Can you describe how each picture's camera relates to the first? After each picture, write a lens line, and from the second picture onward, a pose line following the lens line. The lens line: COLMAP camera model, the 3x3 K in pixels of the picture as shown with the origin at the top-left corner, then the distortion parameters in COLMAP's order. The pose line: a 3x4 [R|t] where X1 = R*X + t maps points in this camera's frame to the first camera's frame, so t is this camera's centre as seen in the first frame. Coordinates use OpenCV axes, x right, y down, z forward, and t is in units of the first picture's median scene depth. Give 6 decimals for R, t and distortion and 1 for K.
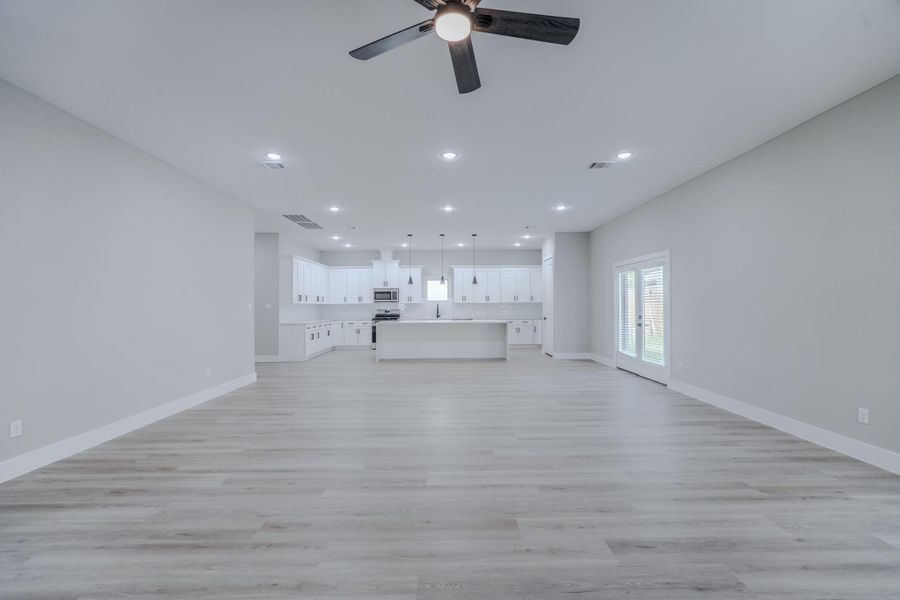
lens RADIAL K [[395.7, 0, 447.2], [0, 395.7, 300.2], [0, 0, 1]] dist [-0.007814, 0.004073]
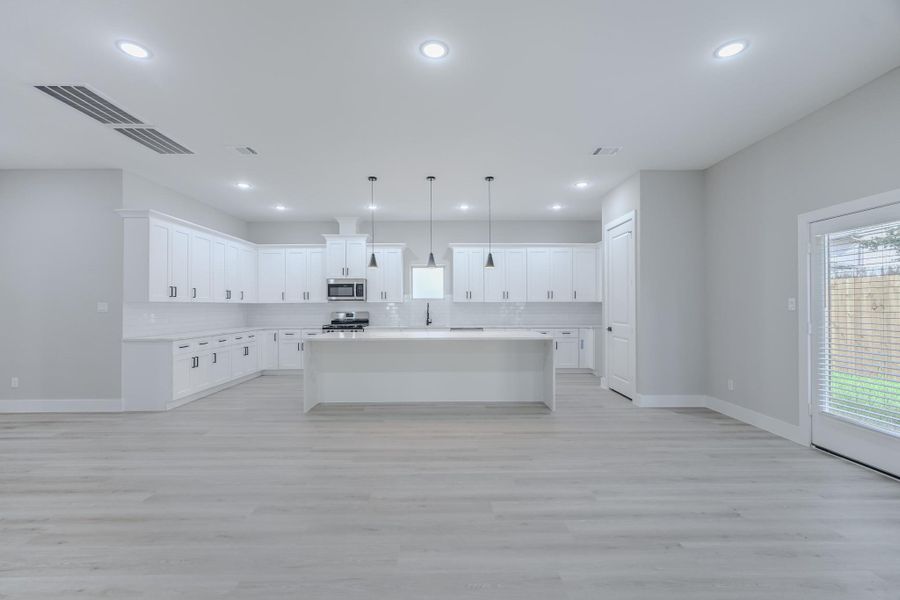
lens RADIAL K [[395.7, 0, 447.6], [0, 395.7, 301.3], [0, 0, 1]] dist [-0.007814, 0.004073]
pose [[0.999991, 0.002700, -0.003327, 0.010310], [-0.002696, 0.999996, 0.001278, 0.004877], [0.003330, -0.001269, 0.999994, 0.370553]]
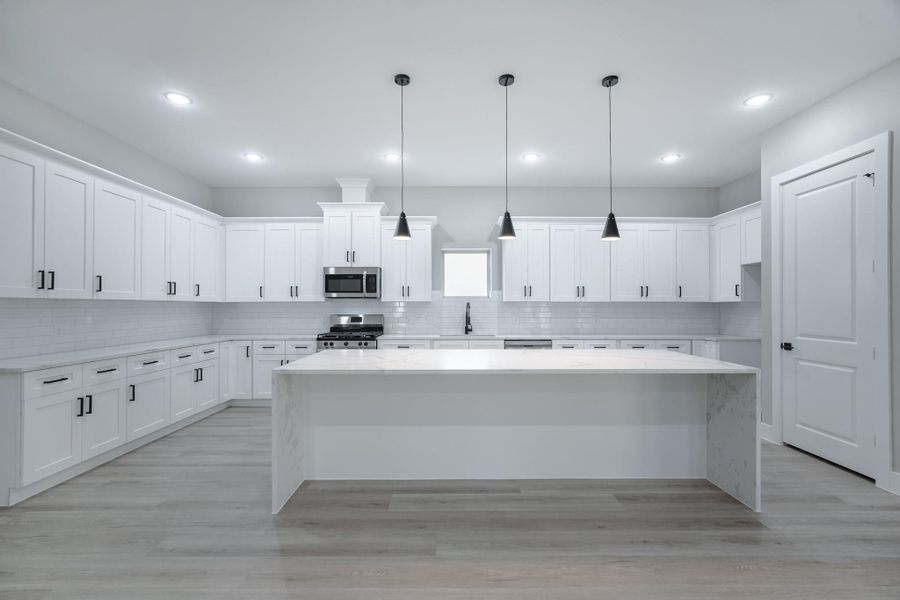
lens RADIAL K [[395.7, 0, 448.1], [0, 395.7, 303.7], [0, 0, 1]] dist [-0.007814, 0.004073]
pose [[0.999951, 0.006967, -0.007004, -0.045360], [-0.006923, 0.999956, 0.006334, 0.007284], [0.007047, -0.006285, 0.999955, 0.569998]]
